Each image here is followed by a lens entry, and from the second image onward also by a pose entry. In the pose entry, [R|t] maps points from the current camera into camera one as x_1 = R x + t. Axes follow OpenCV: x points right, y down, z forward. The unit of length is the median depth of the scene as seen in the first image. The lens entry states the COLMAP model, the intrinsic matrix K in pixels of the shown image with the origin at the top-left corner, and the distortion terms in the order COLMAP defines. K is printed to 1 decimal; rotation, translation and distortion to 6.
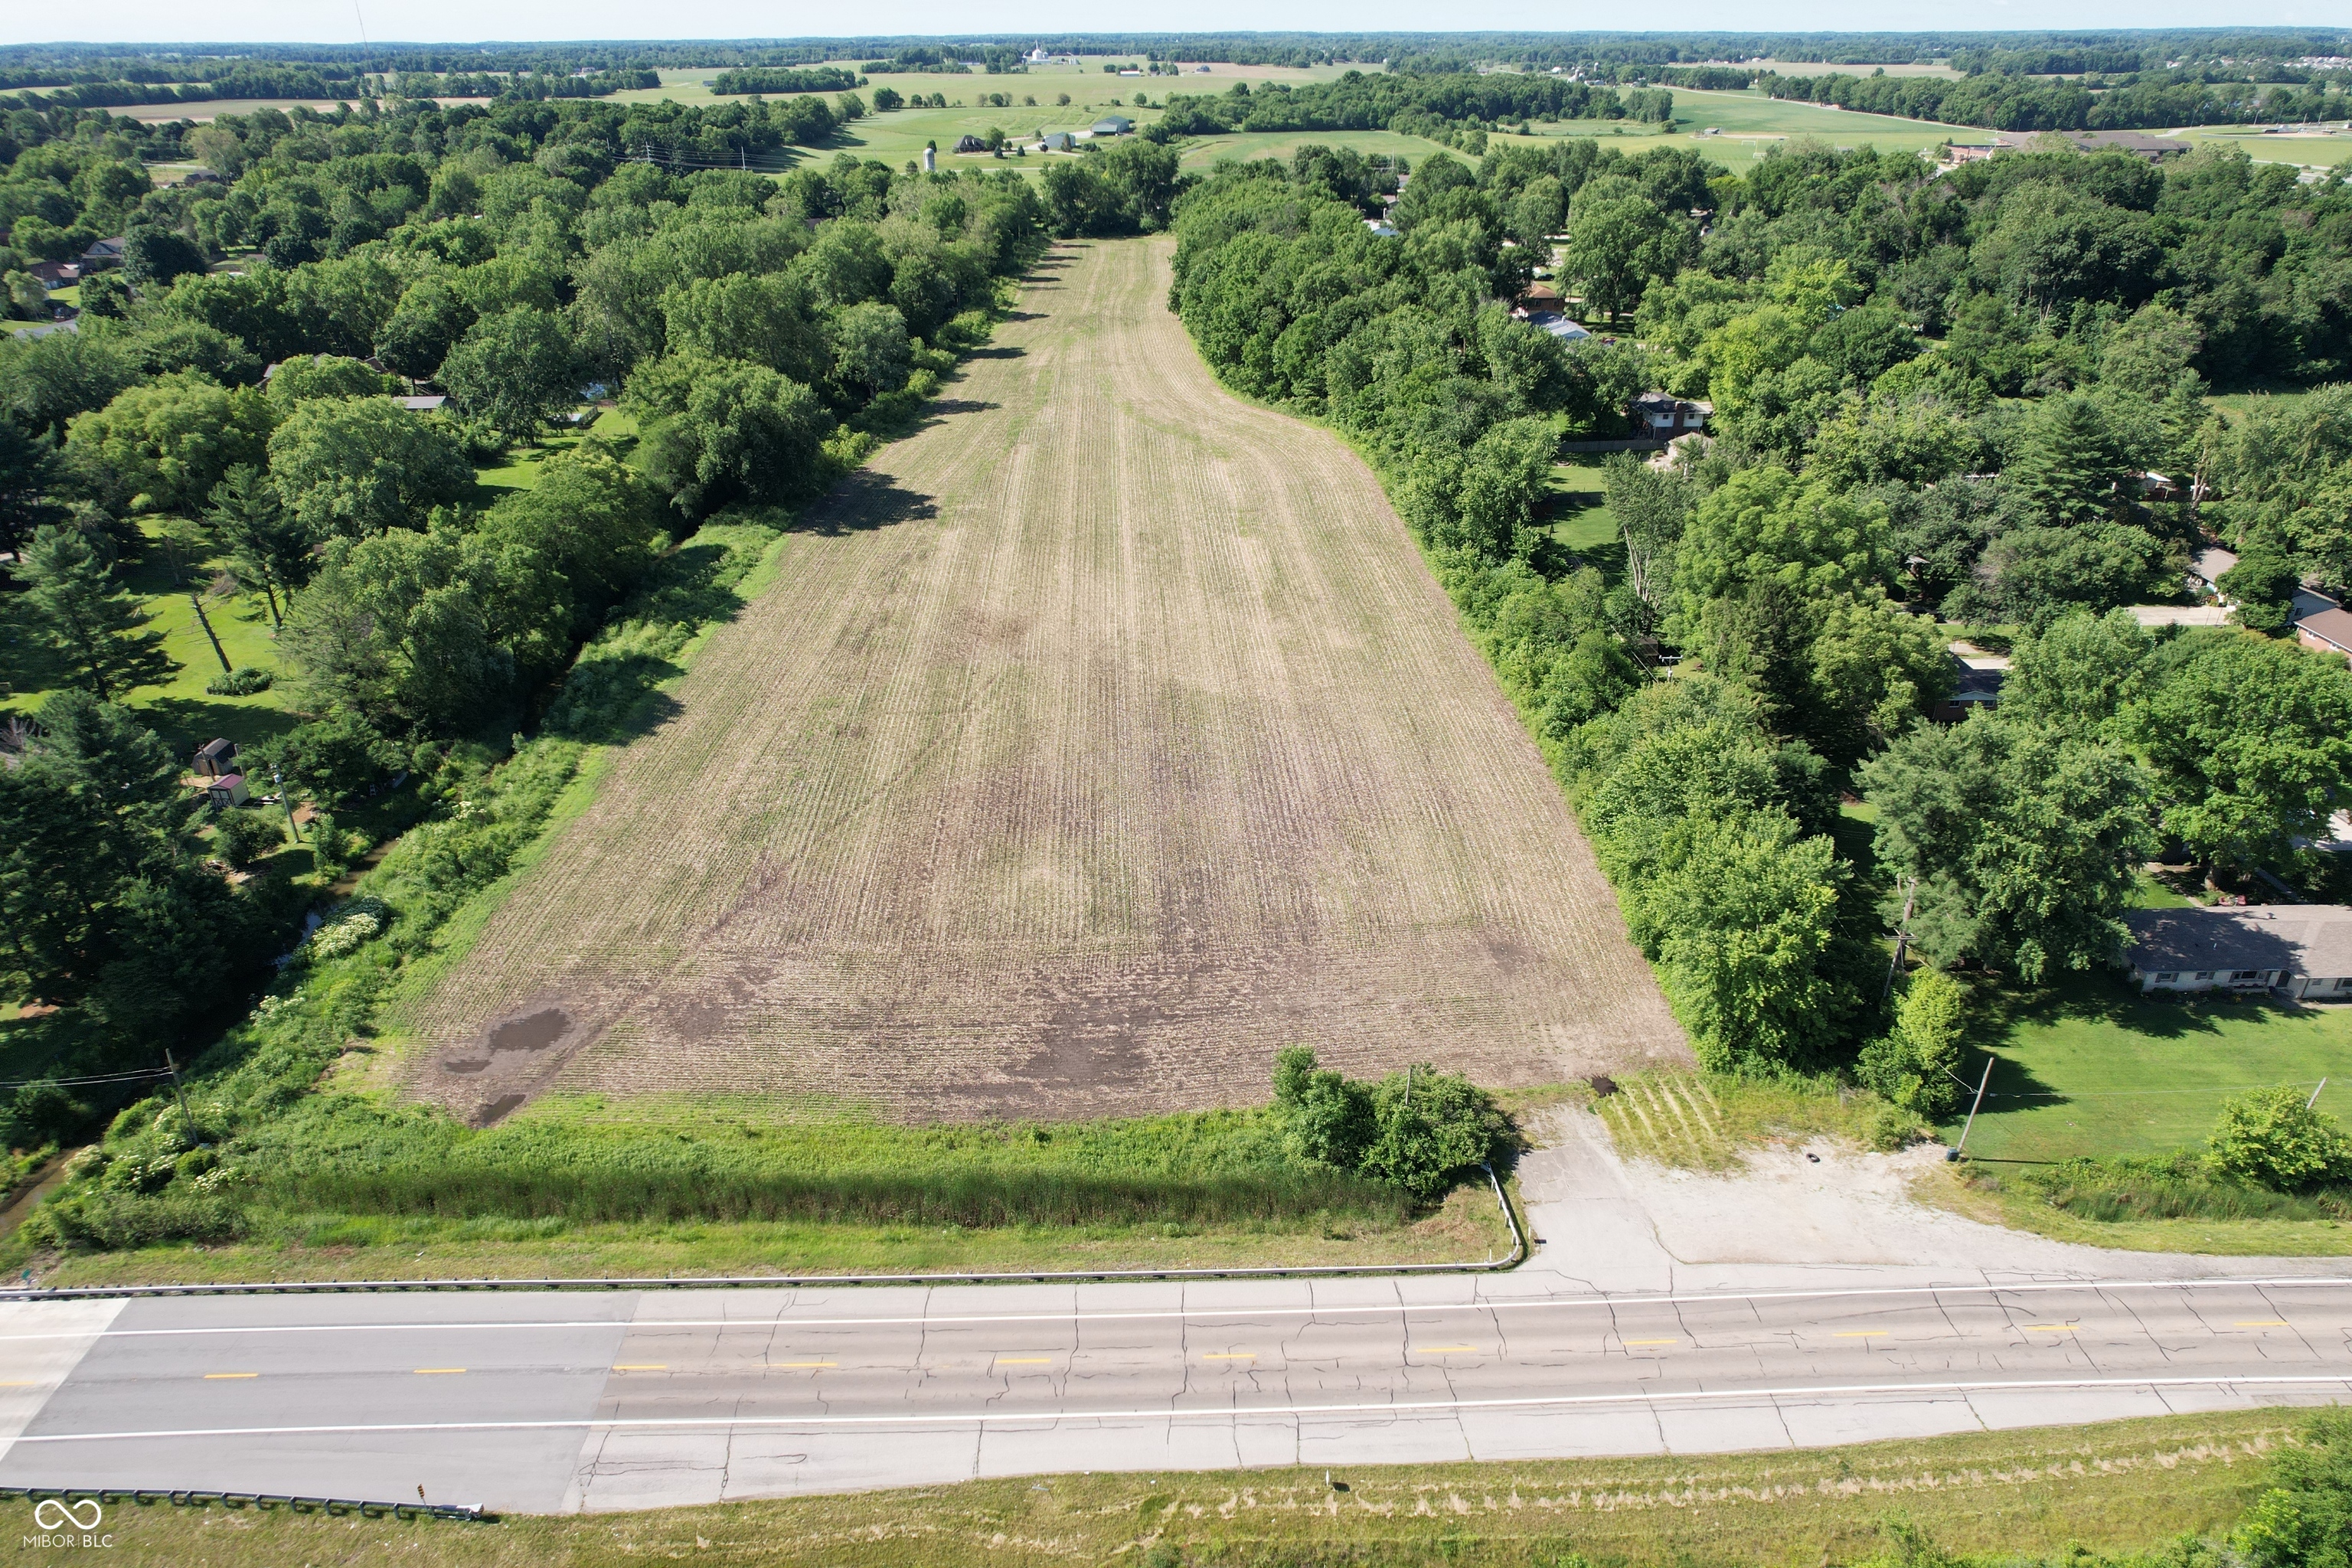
lens RADIAL K [[1502.6, 0, 1173.5], [0, 1502.6, 789.1], [0, 0, 1]] dist [-0.076928, 0.070371]
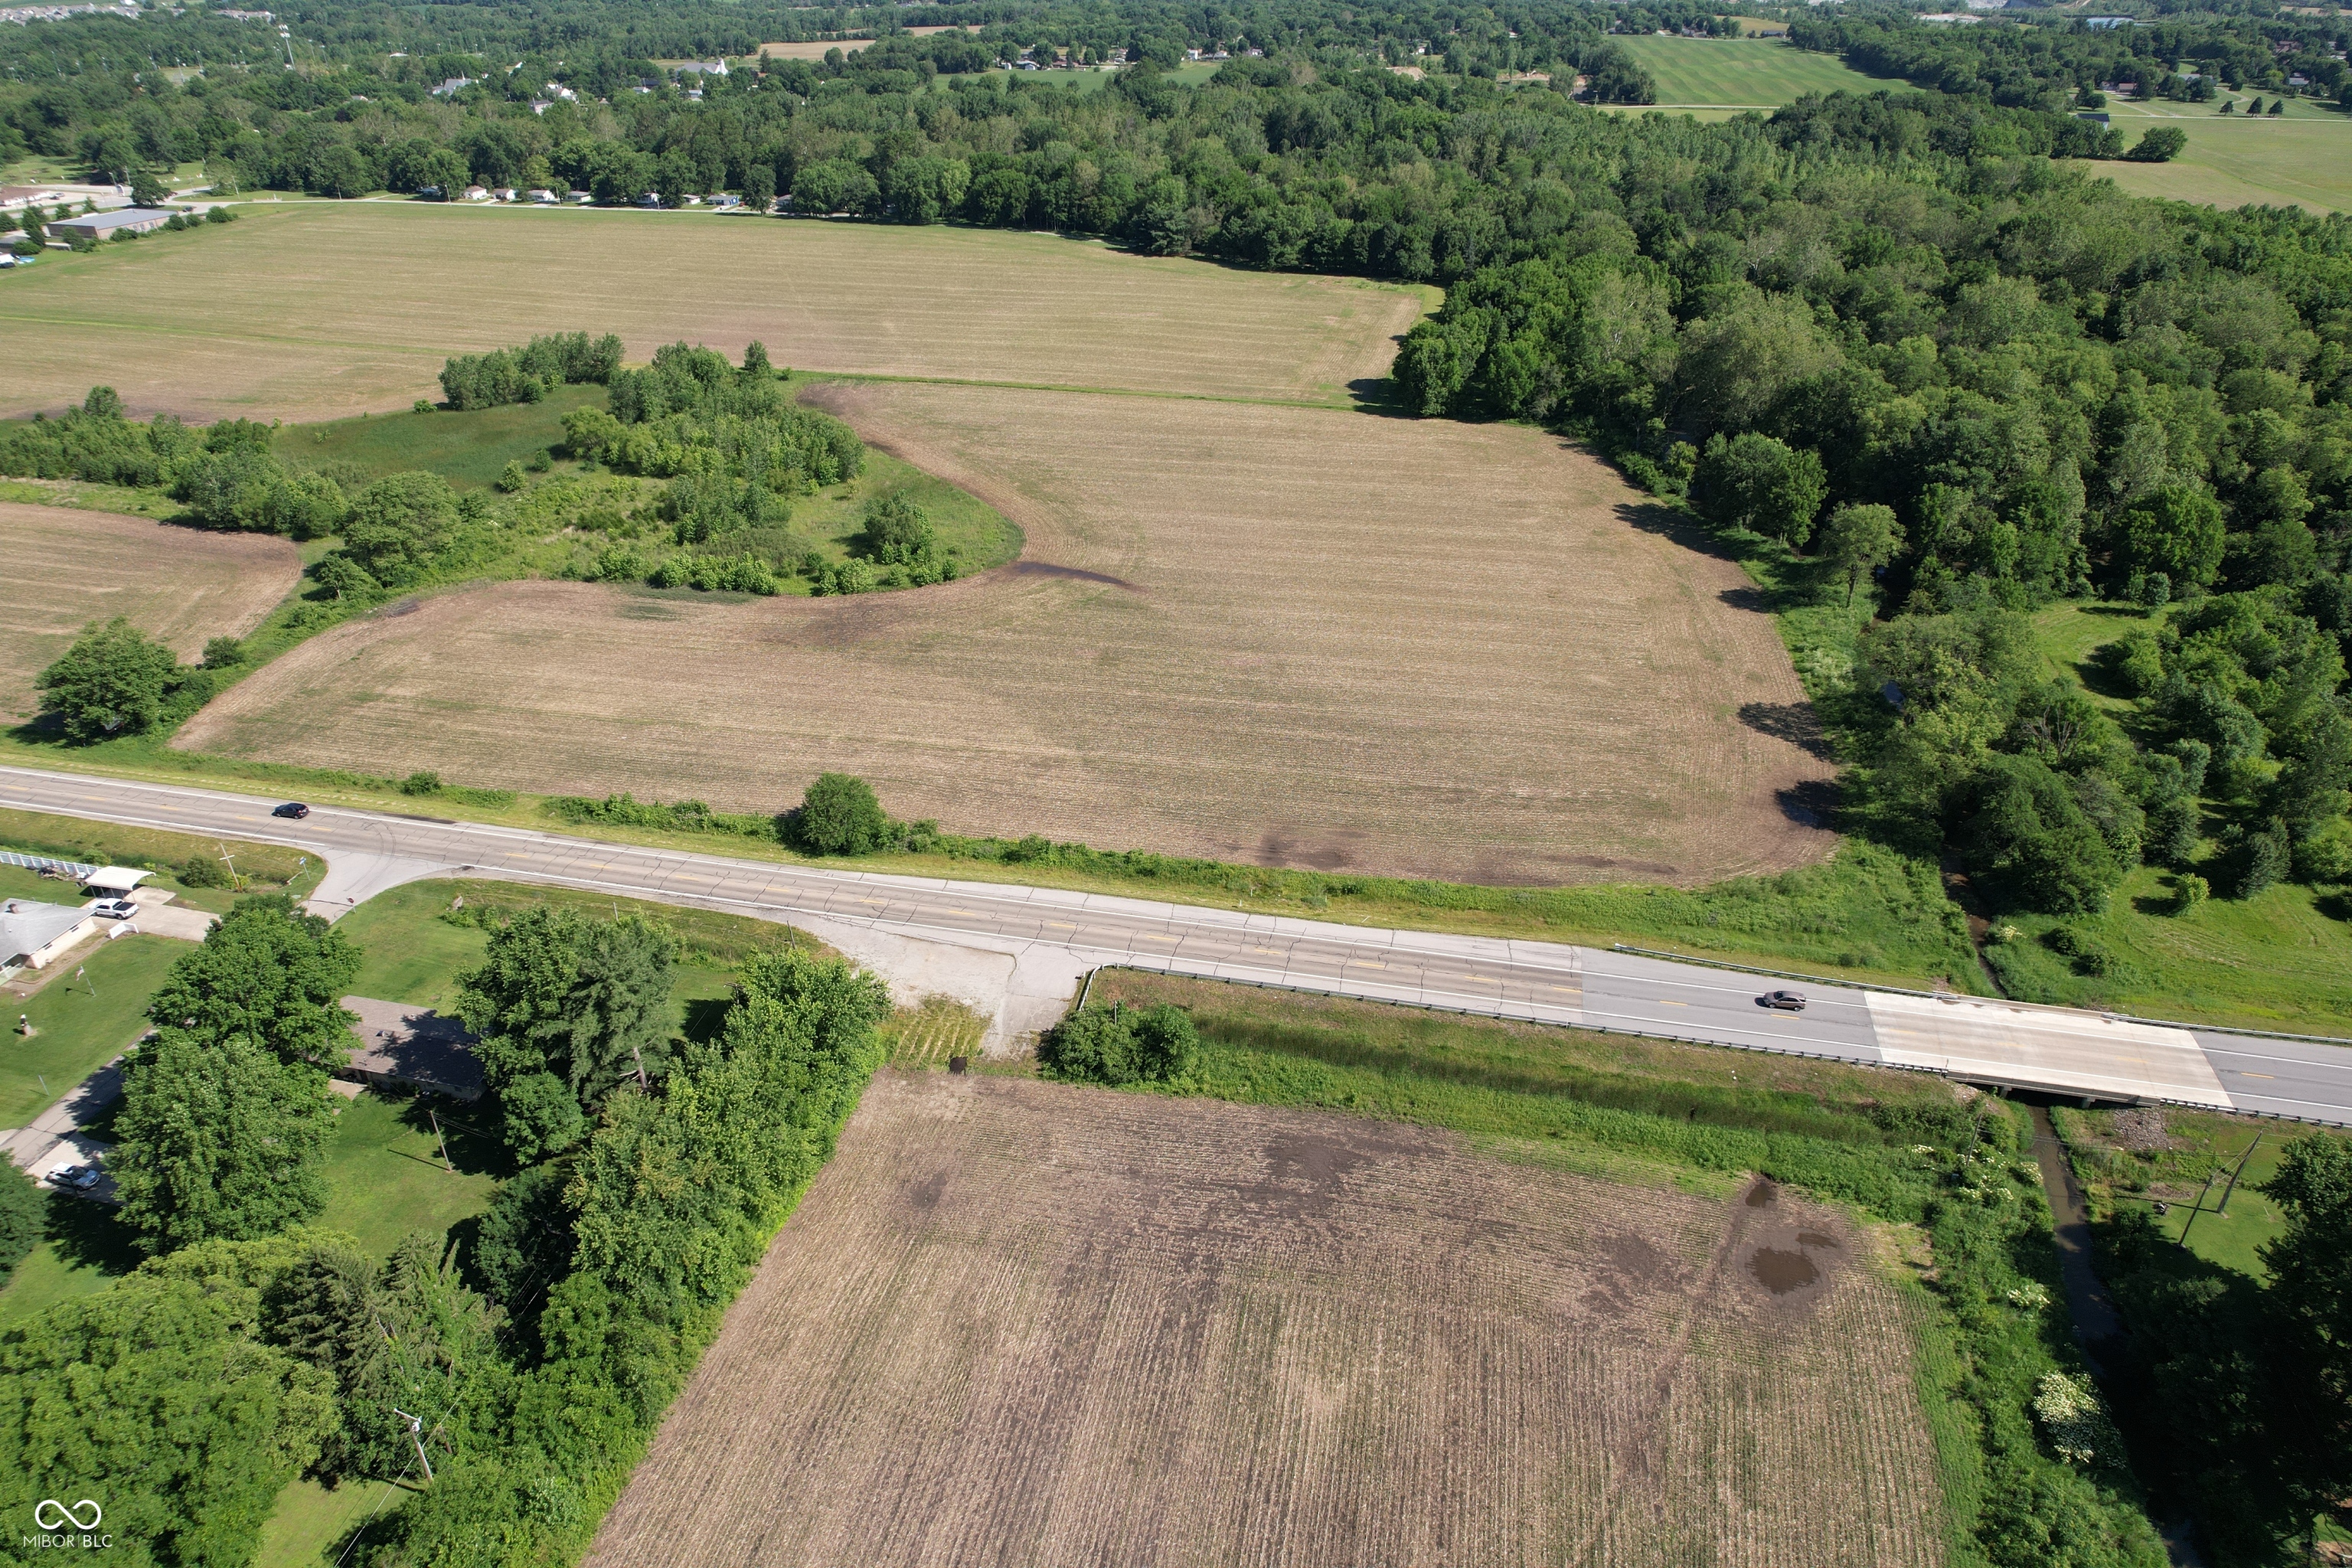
lens RADIAL K [[1508.2, 0, 1174.4], [0, 1508.2, 782.5], [0, 0, 1]] dist [-0.080689, 0.077928]
pose [[-0.972161, -0.111253, 0.206218, -0.099141], [0.112288, 0.551253, 0.826748, -0.611021], [-0.205656, 0.826888, -0.523414, 0.807720]]
